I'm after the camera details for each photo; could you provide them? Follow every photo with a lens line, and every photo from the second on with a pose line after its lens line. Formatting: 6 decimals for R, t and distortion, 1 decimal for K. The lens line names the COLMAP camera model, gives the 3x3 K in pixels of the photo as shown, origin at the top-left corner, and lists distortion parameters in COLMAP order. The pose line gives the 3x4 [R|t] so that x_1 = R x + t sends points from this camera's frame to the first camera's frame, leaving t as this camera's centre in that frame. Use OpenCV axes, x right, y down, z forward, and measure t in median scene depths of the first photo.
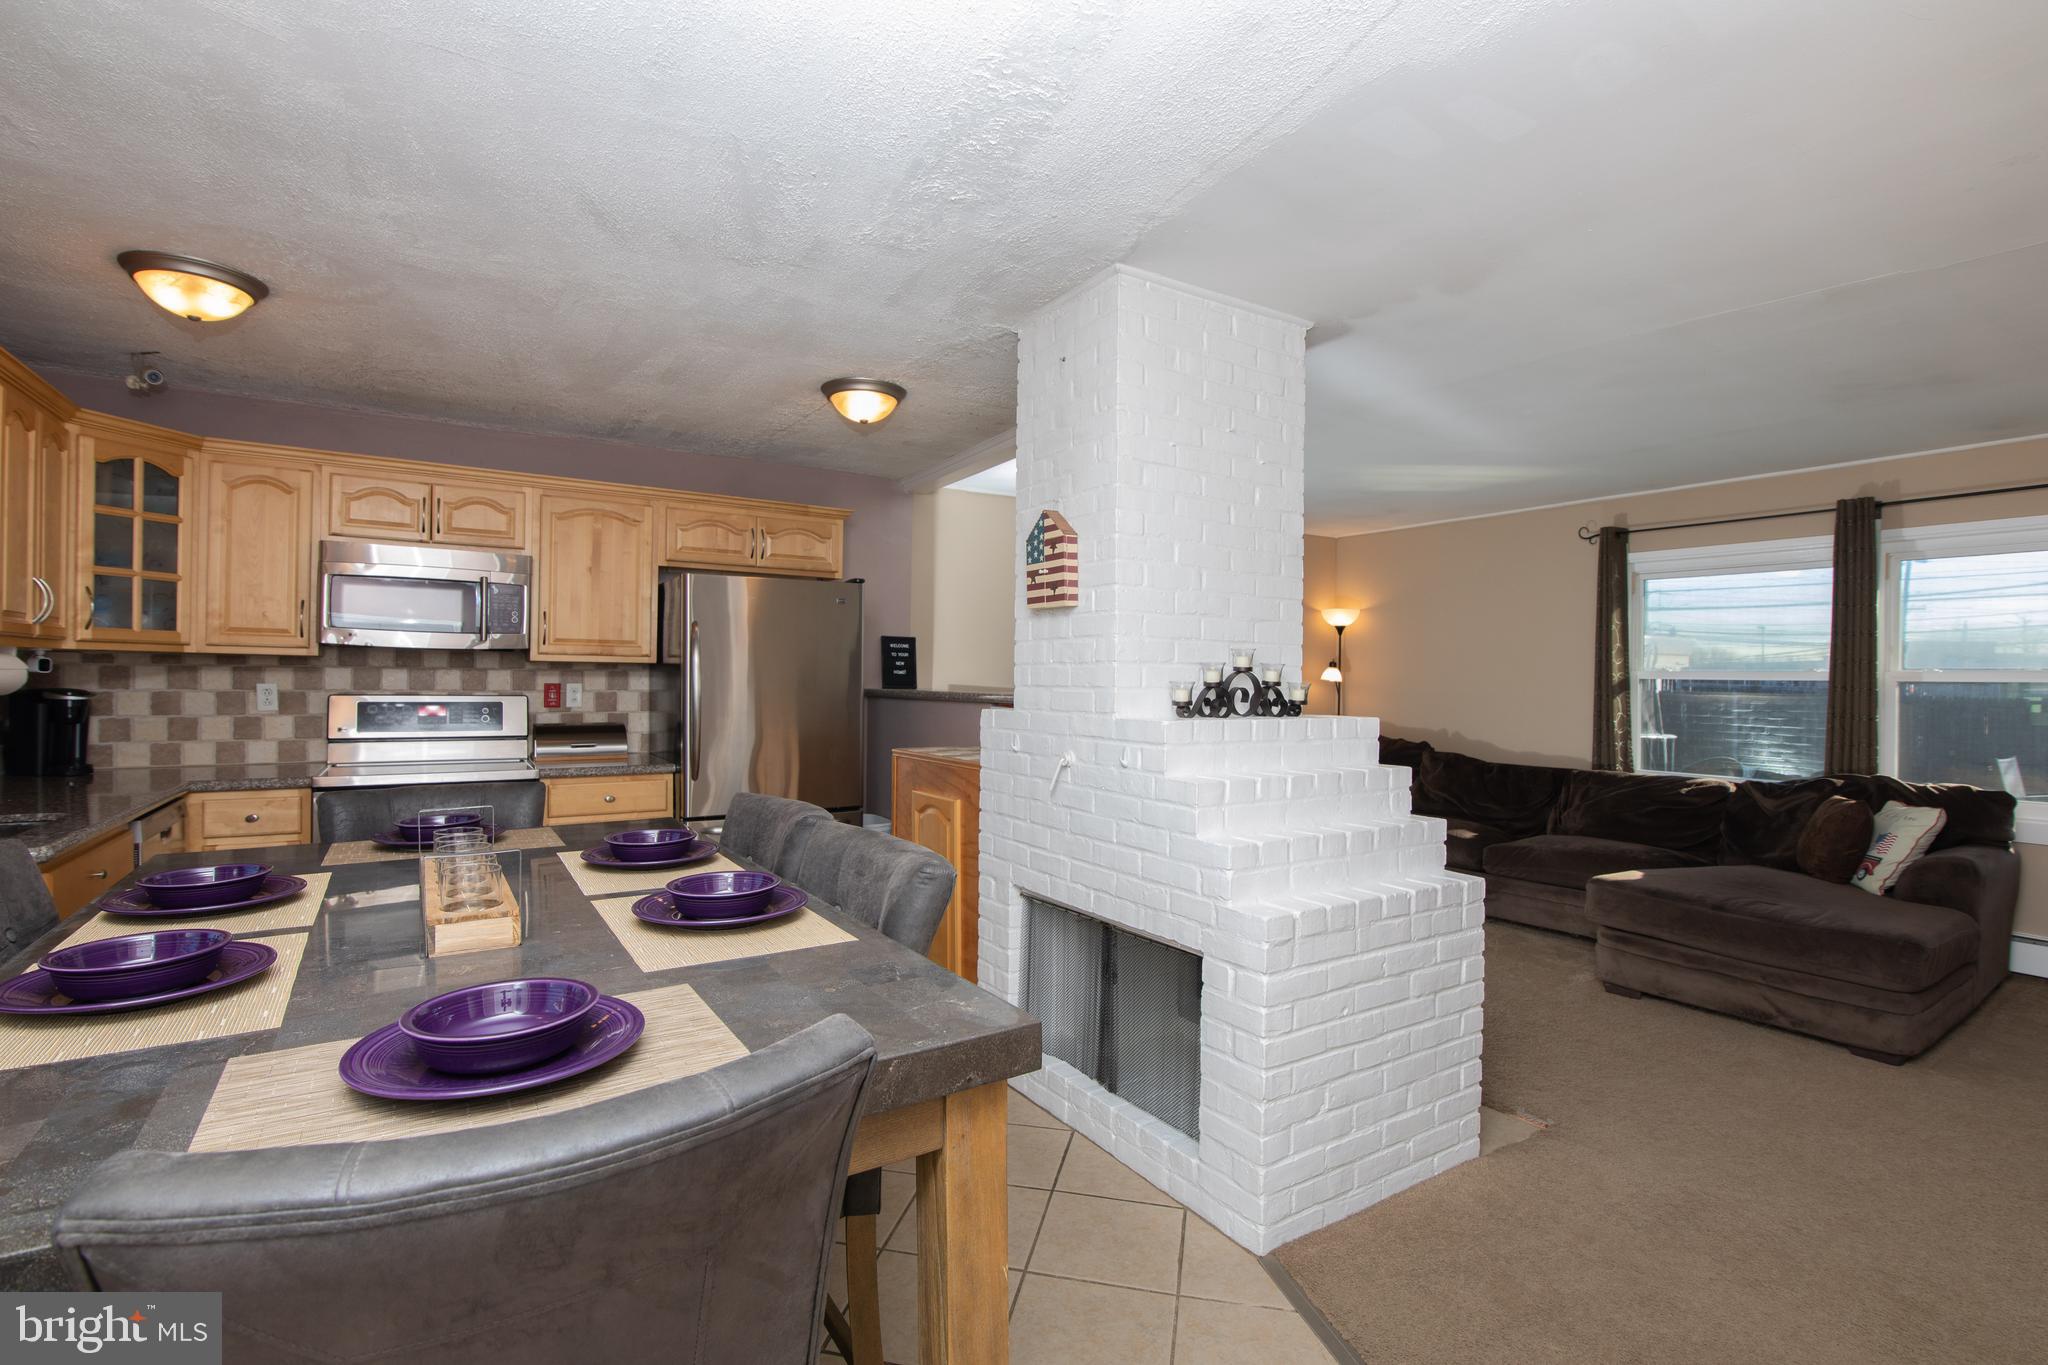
lens RADIAL K [[923.3, 0, 1033.2], [0, 923.3, 676.2], [0, 0, 1]] dist [-0.011928, 0.000398]
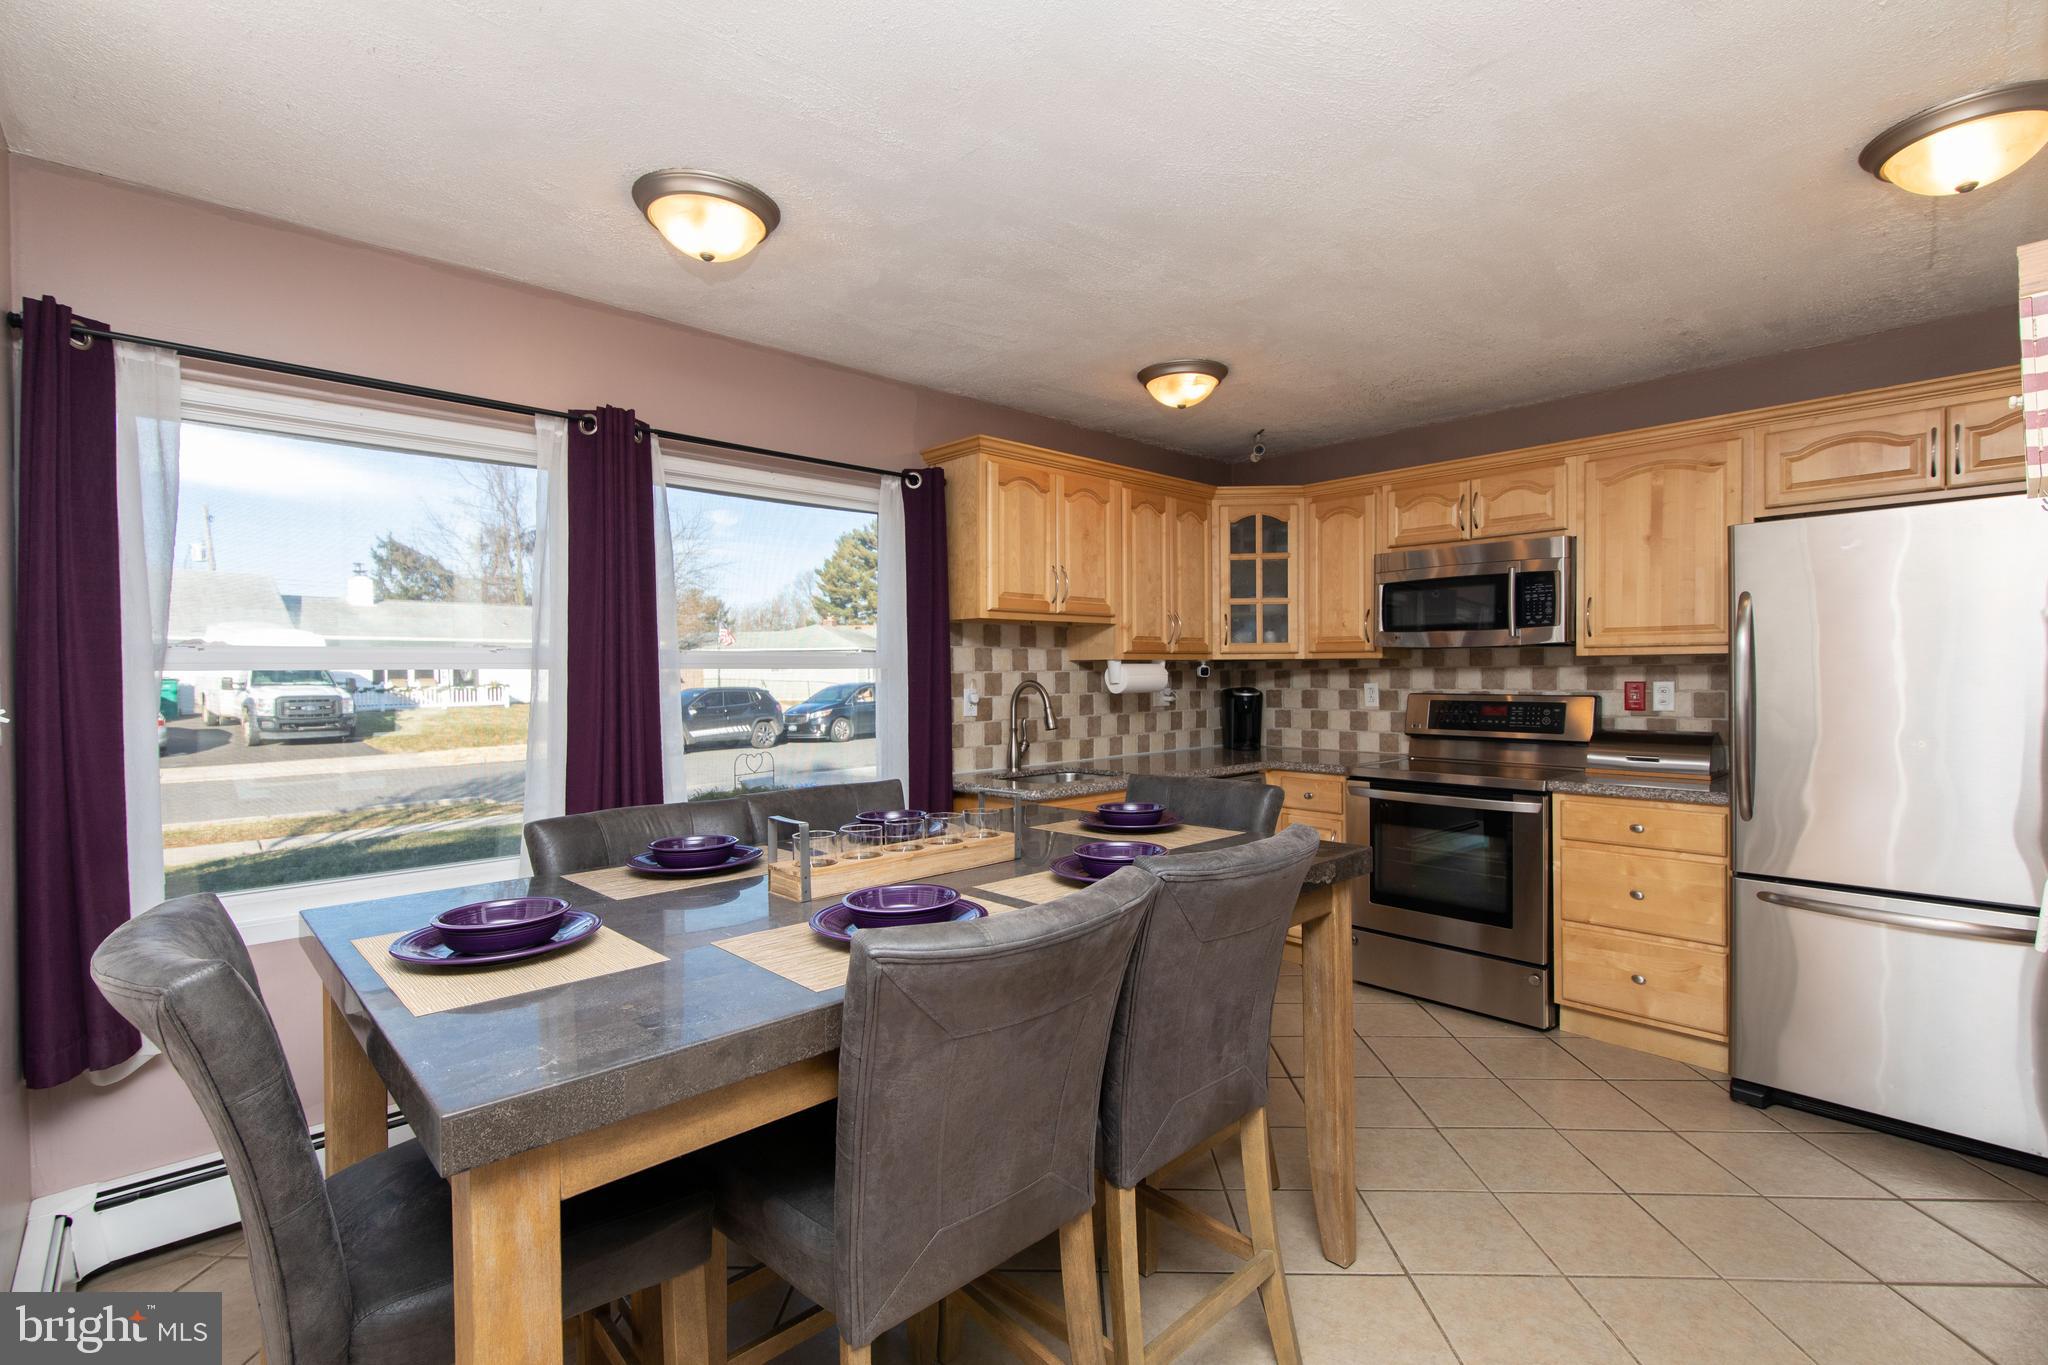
lens RADIAL K [[923.3, 0, 1031.6], [0, 923.3, 689.1], [0, 0, 1]] dist [-0.011928, 0.000398]
pose [[0.153687, -0.001981, -0.988118, 0.276382], [0.008566, 0.999963, -0.000672, 0.013162], [0.988082, -0.008361, 0.153699, 0.427250]]
